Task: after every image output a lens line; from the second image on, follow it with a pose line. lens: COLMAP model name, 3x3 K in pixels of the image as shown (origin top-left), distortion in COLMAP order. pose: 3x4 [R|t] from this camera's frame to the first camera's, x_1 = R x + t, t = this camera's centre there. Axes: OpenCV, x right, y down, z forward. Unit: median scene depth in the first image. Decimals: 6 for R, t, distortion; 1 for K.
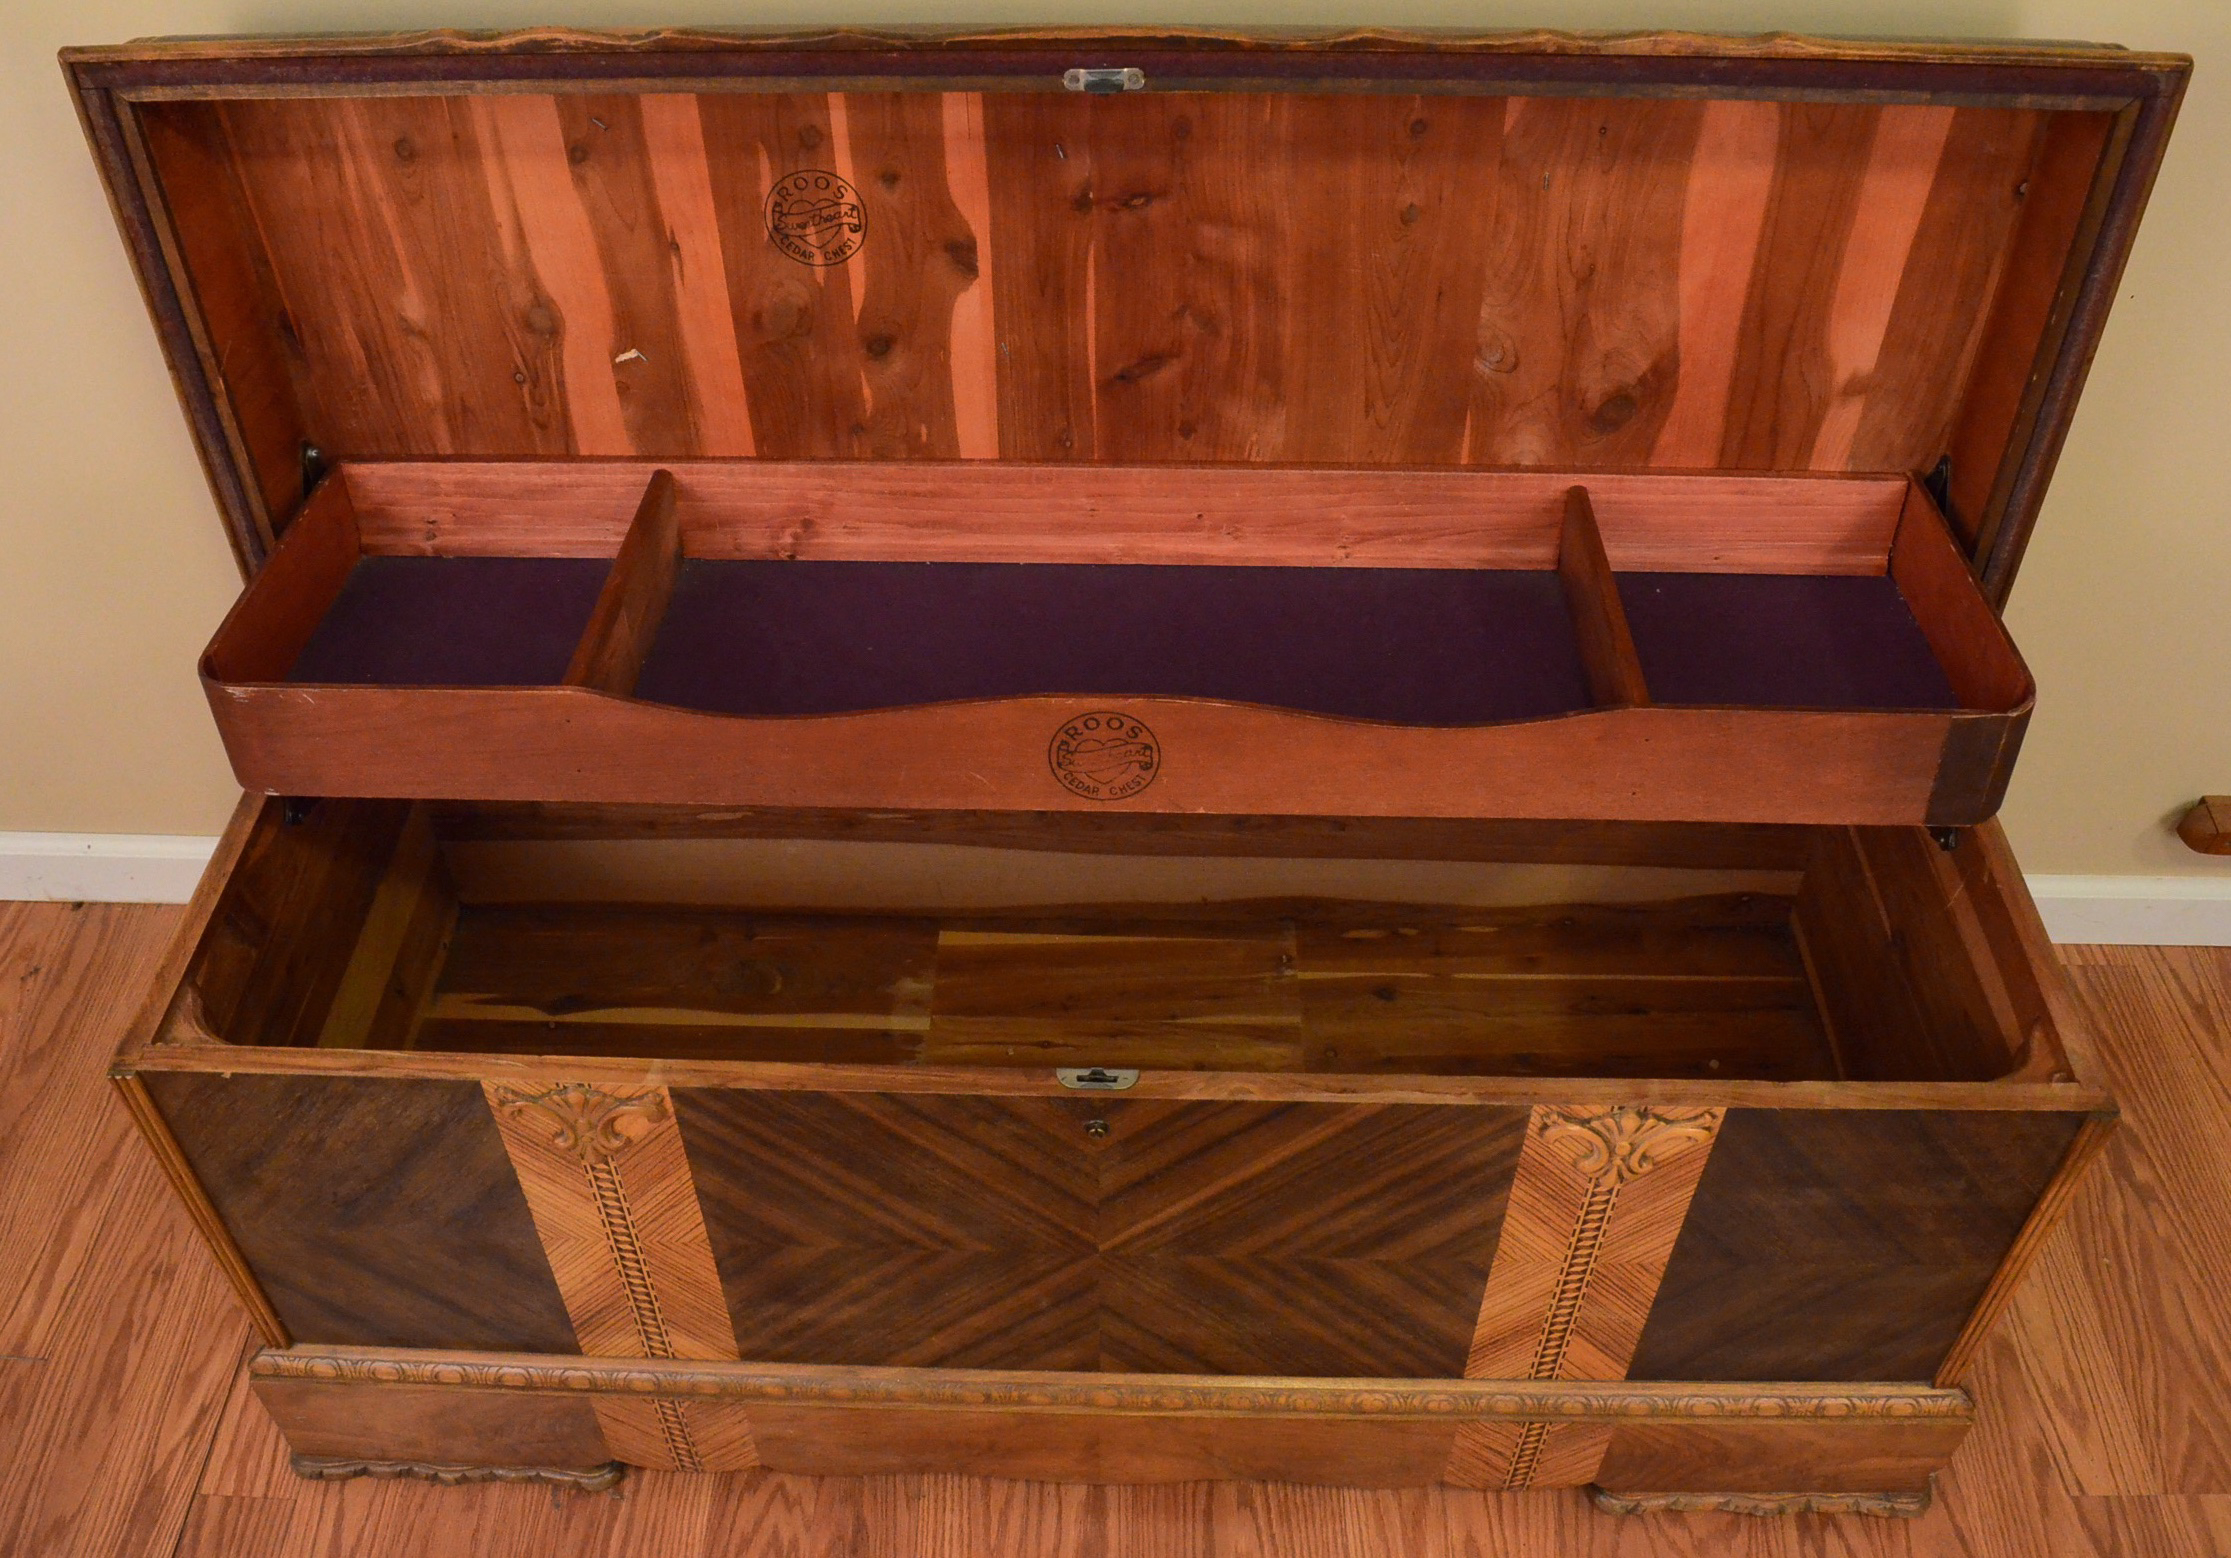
lens RADIAL K [[1915.6, 0, 1098.1], [0, 1915.6, 752.4], [0, 0, 1]] dist [-0.099294, 0.025009]
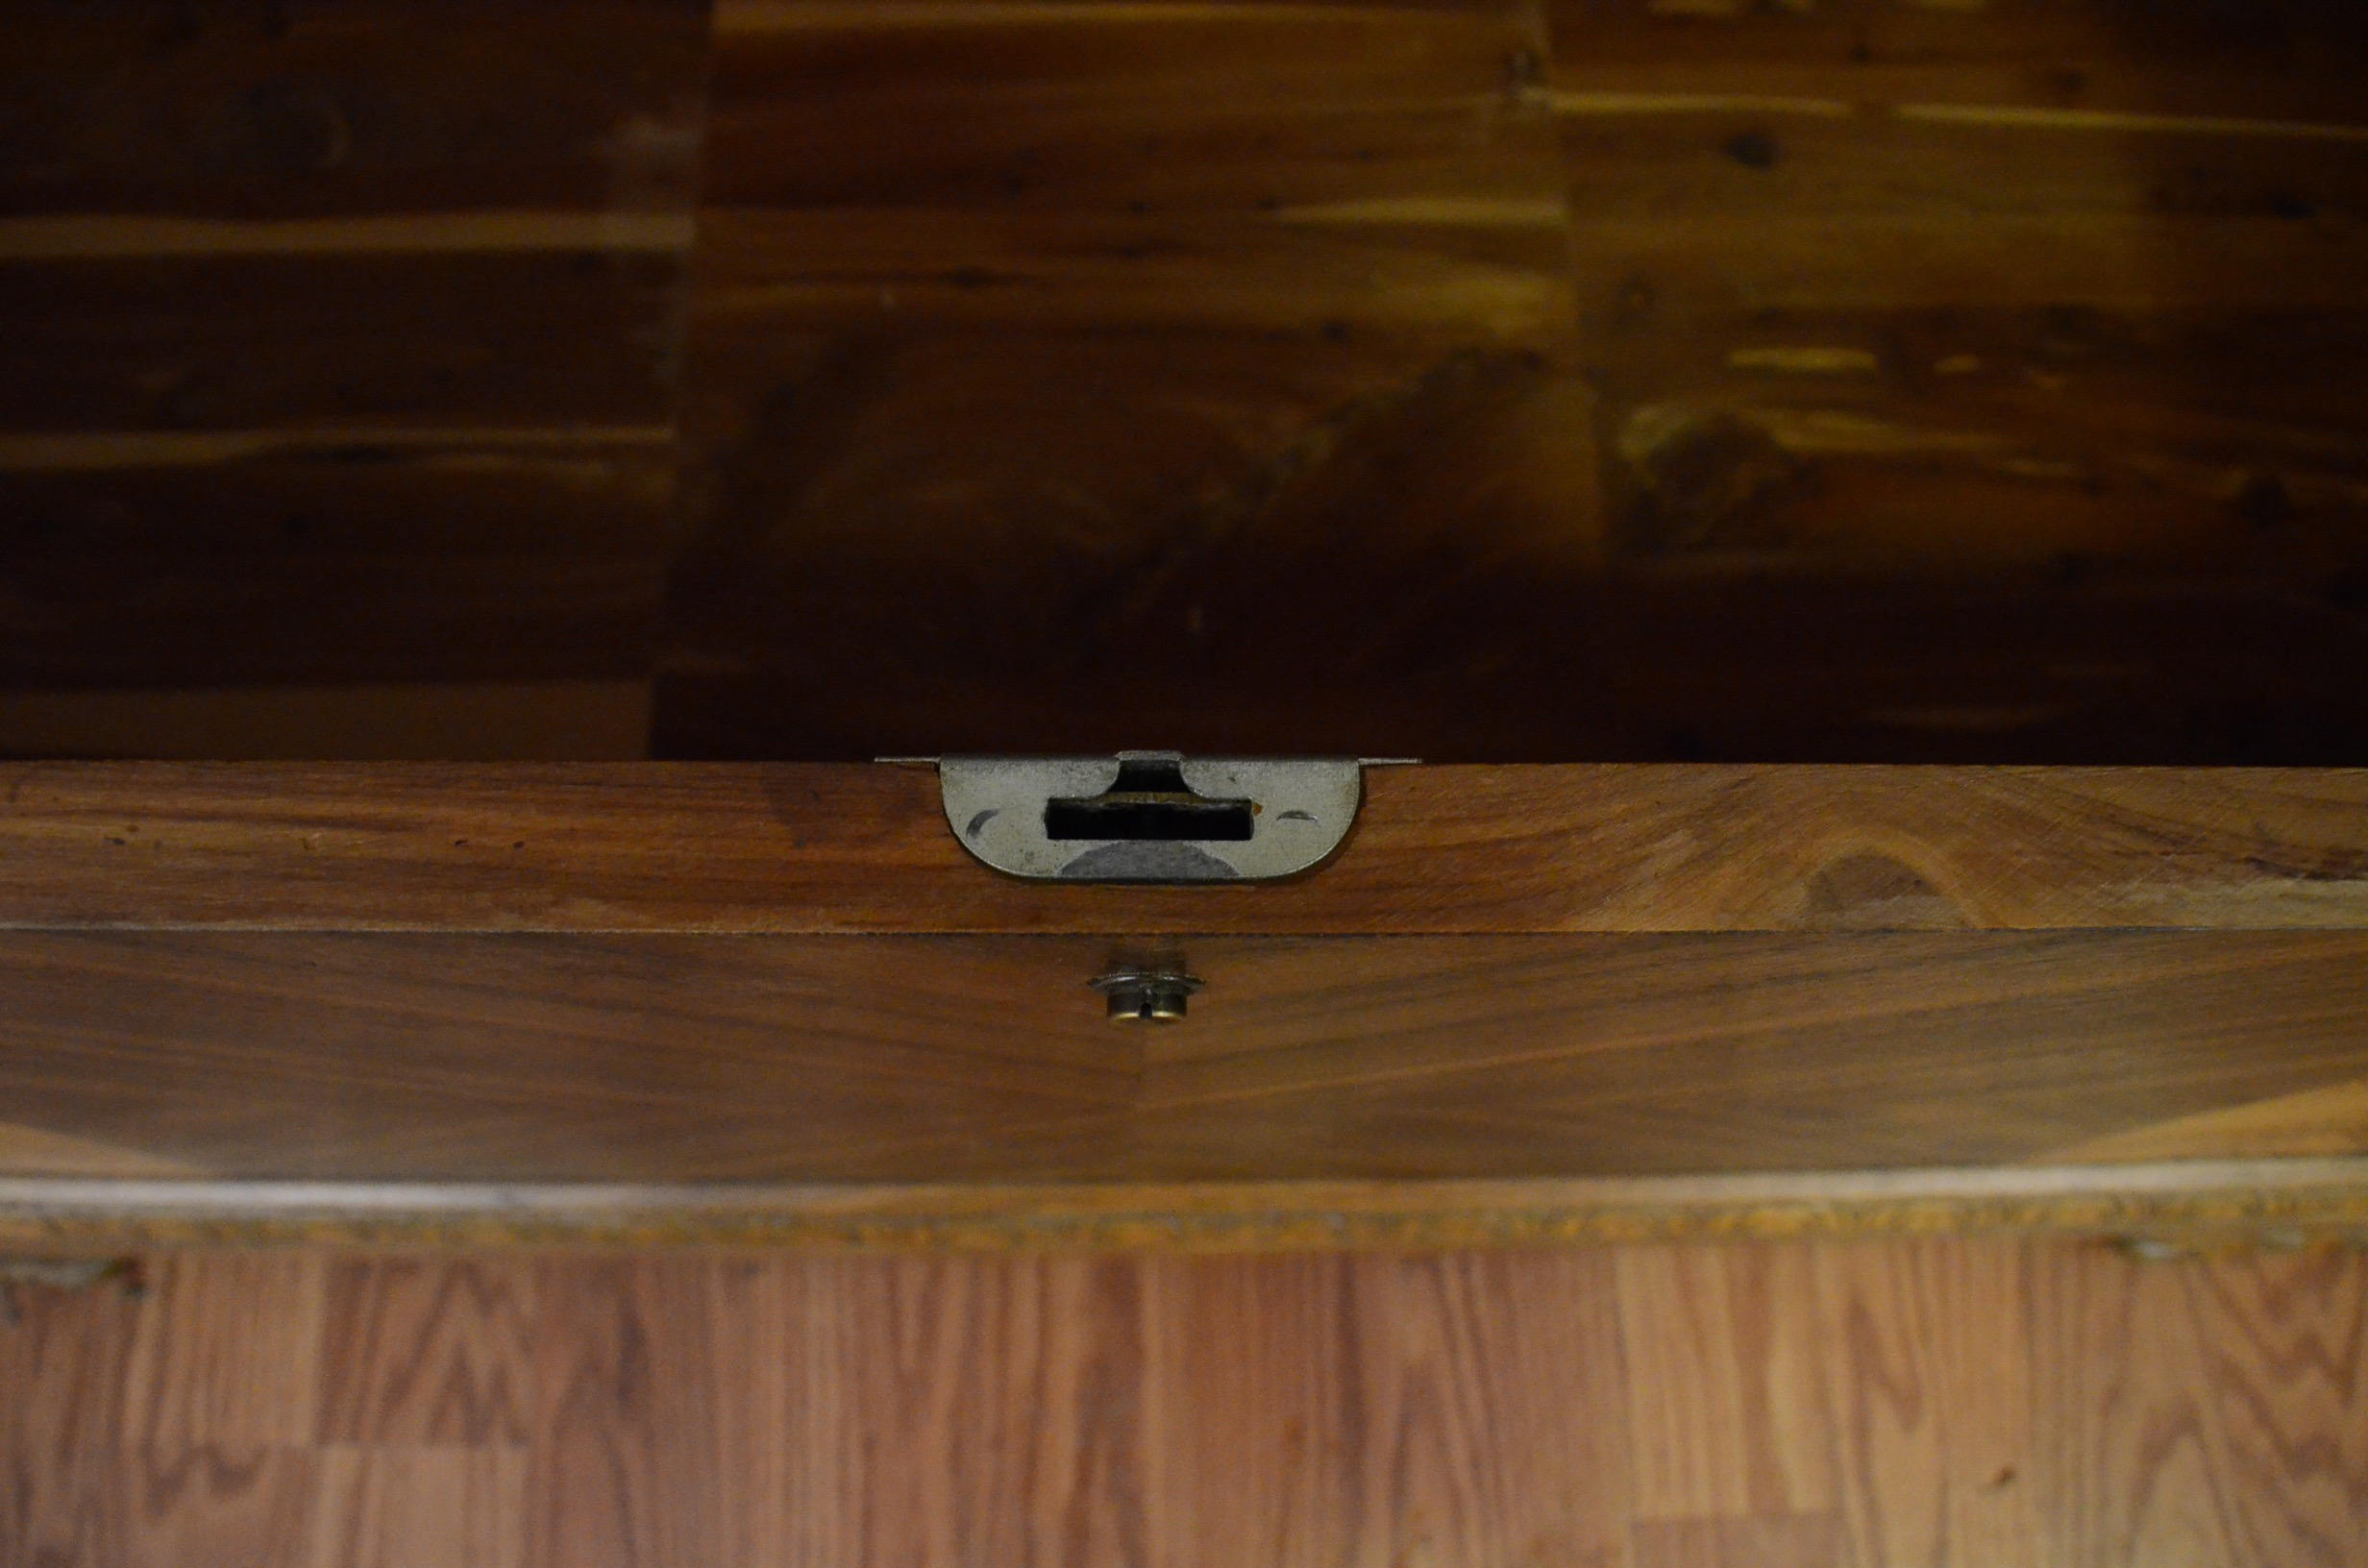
lens RADIAL K [[1840.1, 0, 1188.5], [0, 1840.1, 785.3], [0, 0, 1]] dist [-0.103950, 0.030061]
pose [[0.998070, -0.026875, 0.055982, -0.006423], [-0.004709, 0.866148, 0.499765, 0.060296], [-0.061920, -0.499064, 0.864350, 0.741281]]
